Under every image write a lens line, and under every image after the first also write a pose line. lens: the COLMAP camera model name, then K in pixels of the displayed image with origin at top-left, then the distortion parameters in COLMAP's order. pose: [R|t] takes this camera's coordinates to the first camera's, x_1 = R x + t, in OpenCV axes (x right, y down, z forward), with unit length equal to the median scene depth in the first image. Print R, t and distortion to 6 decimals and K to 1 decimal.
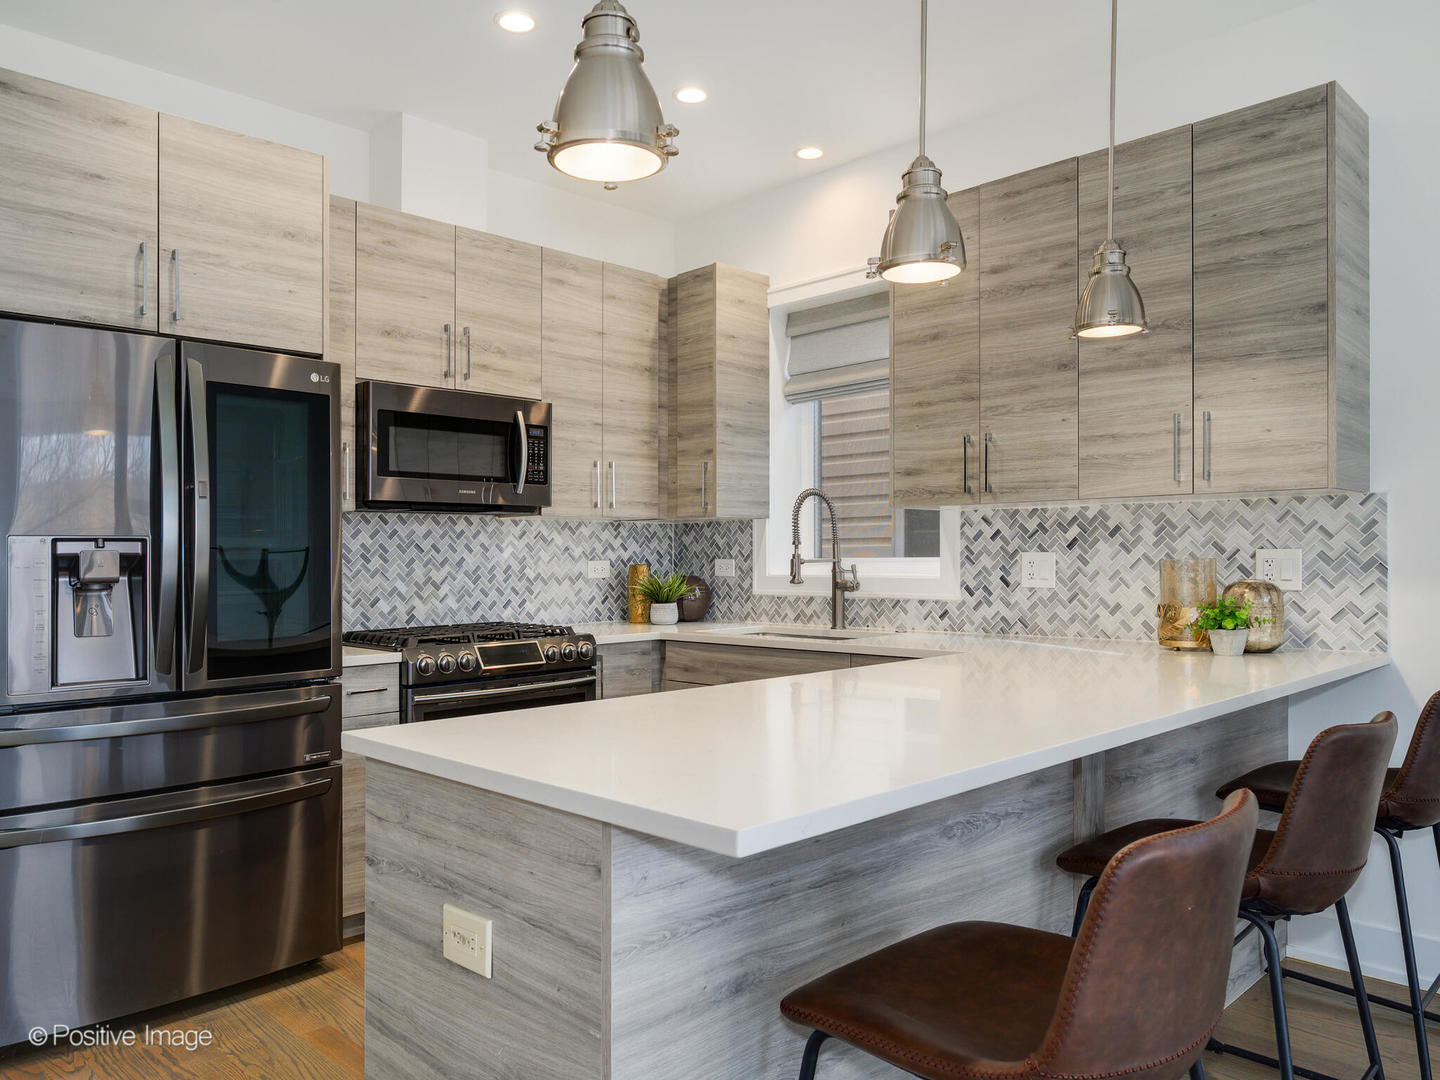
lens RADIAL K [[1031.1, 0, 652.7], [0, 1031.1, 549.5], [0, 0, 1]] dist [-0.003257, -0.001809]
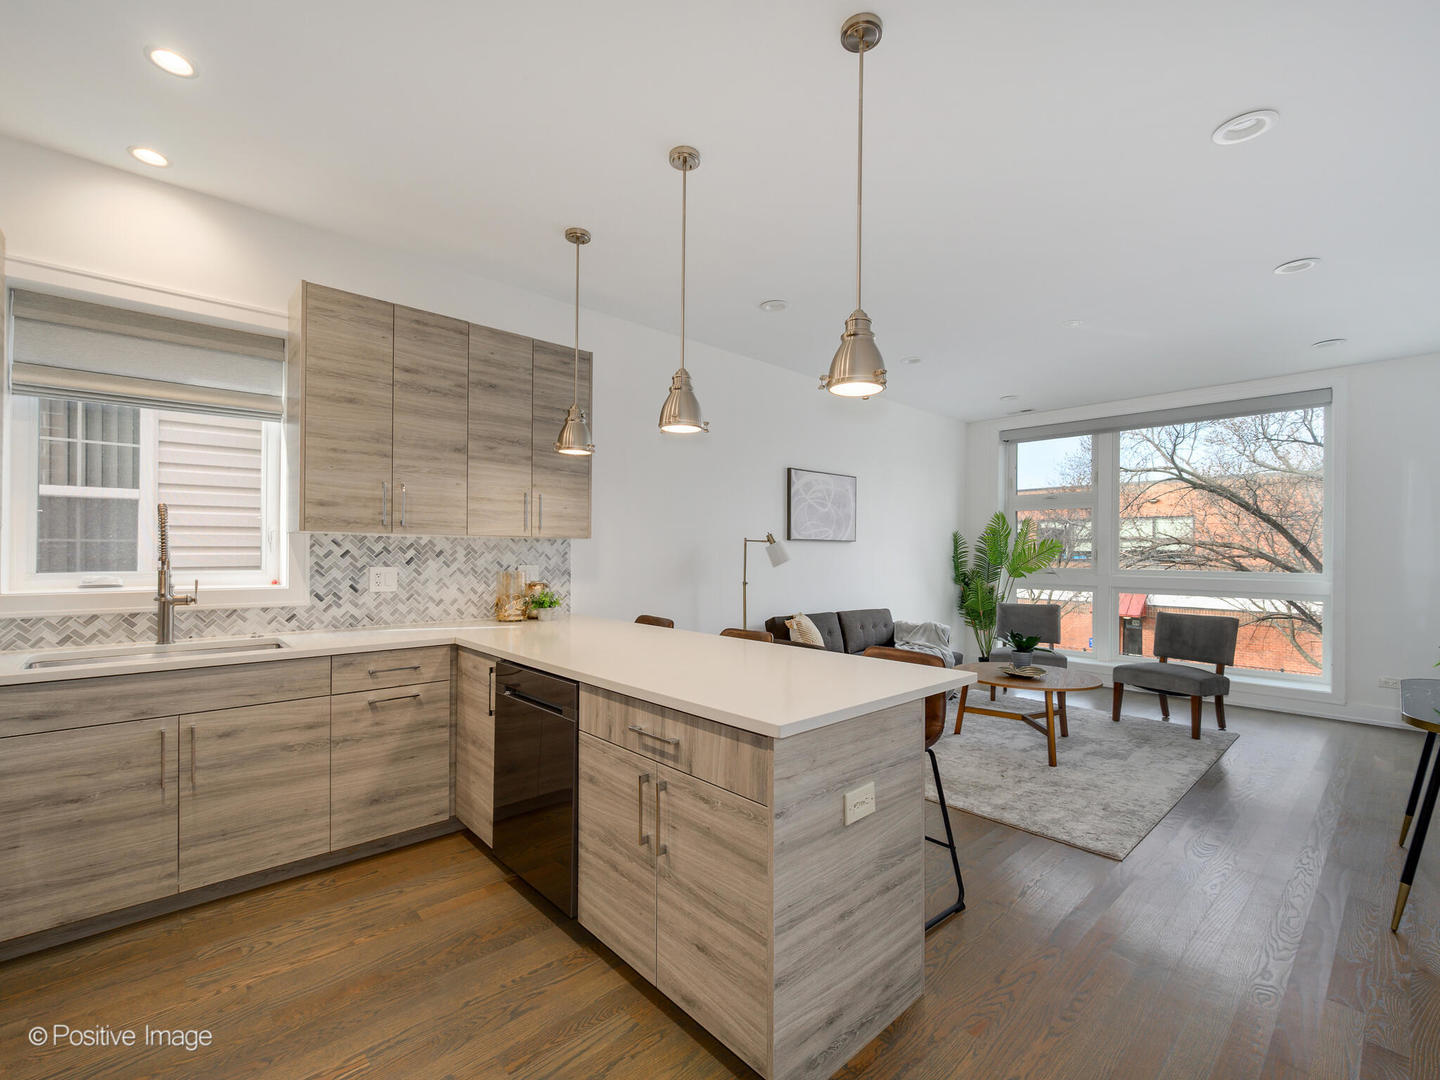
lens RADIAL K [[665.6, 0, 744.7], [0, 665.6, 550.5], [0, 0, 1]] dist [-0.001342, -0.000608]
pose [[-0.027440, 0.009903, 0.999574, -0.554235], [-0.014445, 0.999843, -0.010302, -0.017640], [-0.999519, -0.014722, -0.027293, 0.516931]]
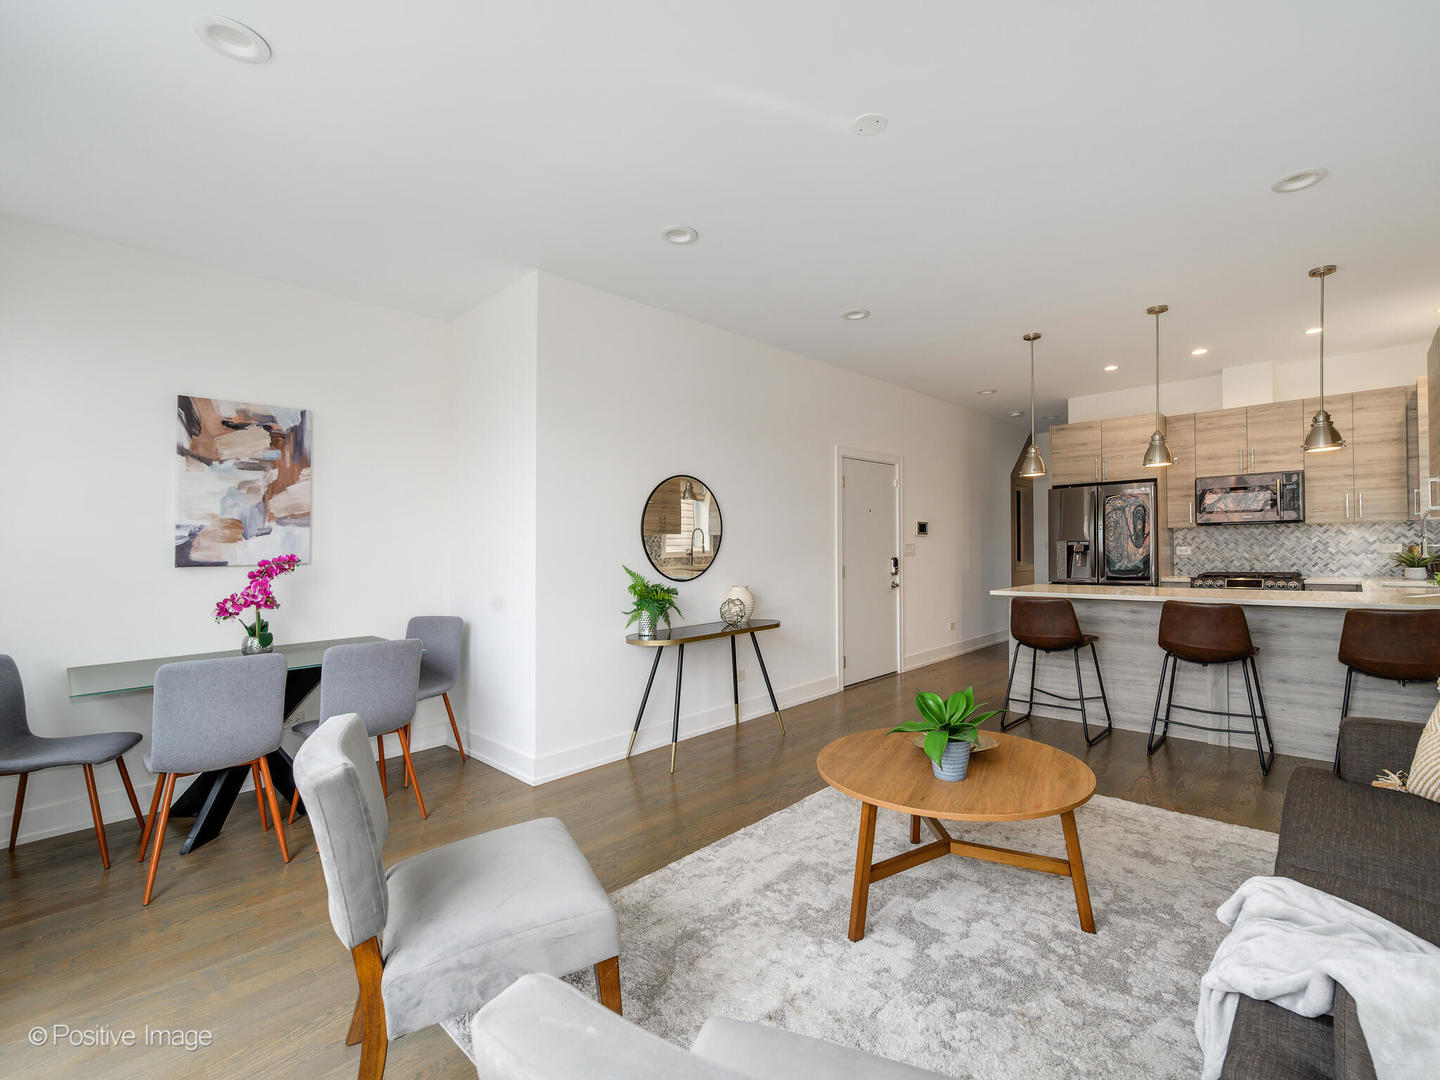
lens RADIAL K [[656.9, 0, 814.1], [0, 656.9, 567.3], [0, 0, 1]] dist [-0.003704, -0.000474]
pose [[0.146292, 0.038167, -0.988505, 1.228064], [0.026231, 0.998754, 0.042444, -0.029793], [0.988894, -0.032139, 0.145109, -0.244078]]
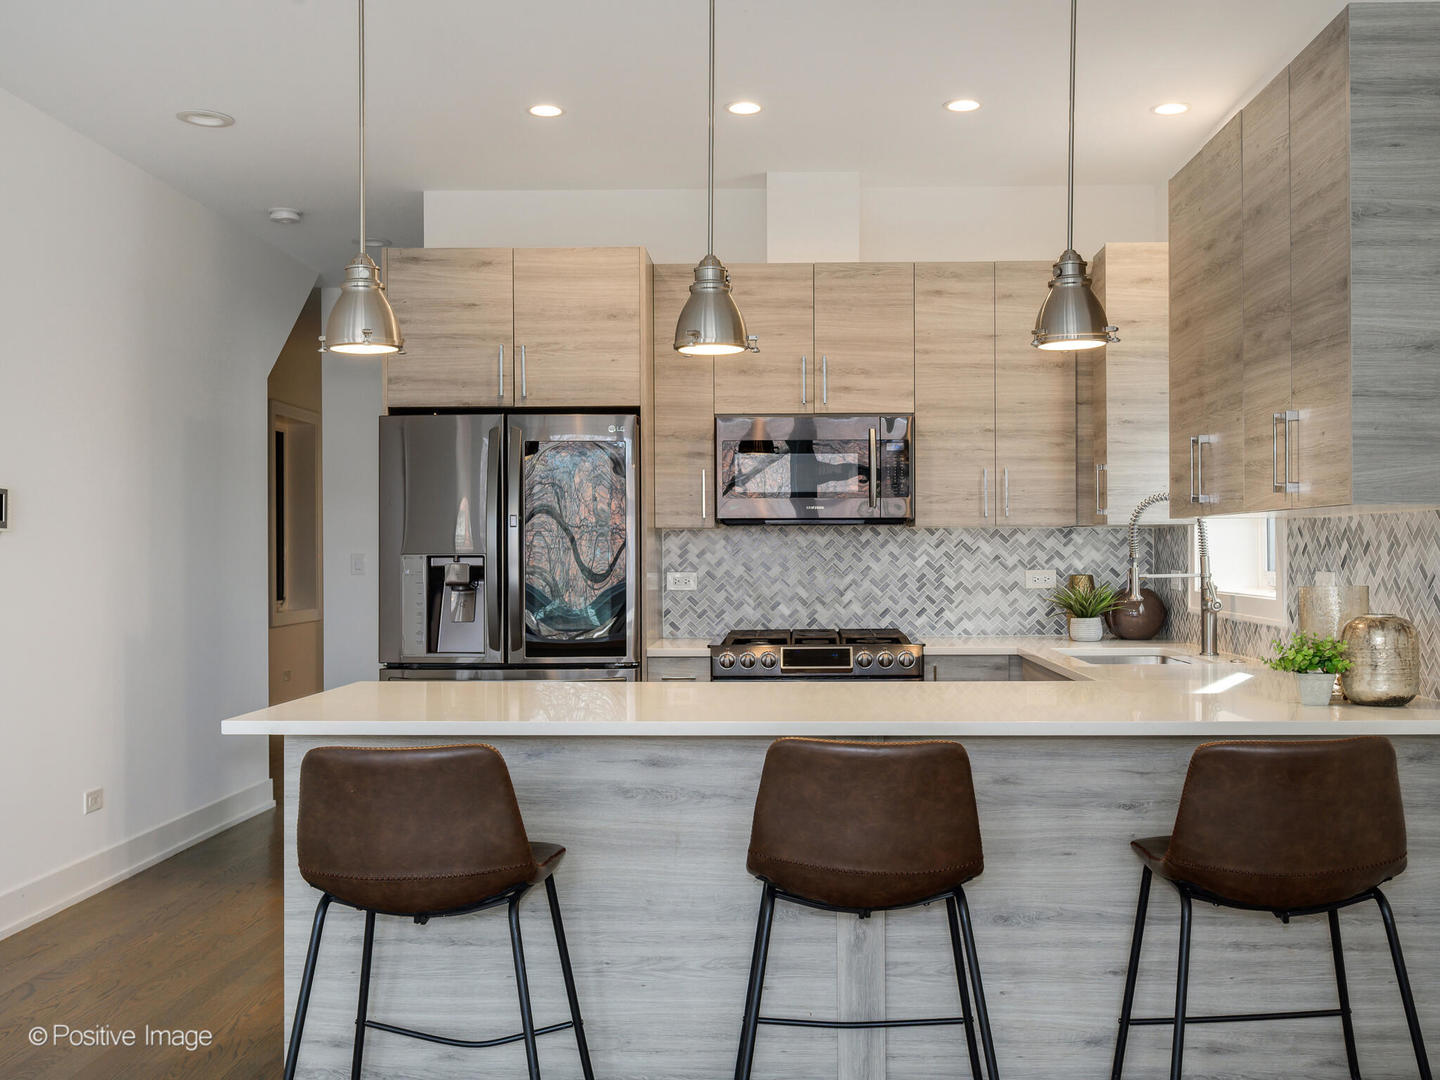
lens RADIAL K [[1300.5, 0, 774.5], [0, 1300.5, 561.3], [0, 0, 1]] dist [-0.011177, -0.007896]
pose [[0.735716, 0.011503, -0.677192, 0.735929], [0.001902, 0.999817, 0.019050, -0.025816], [0.677287, -0.015304, 0.735560, -0.045538]]
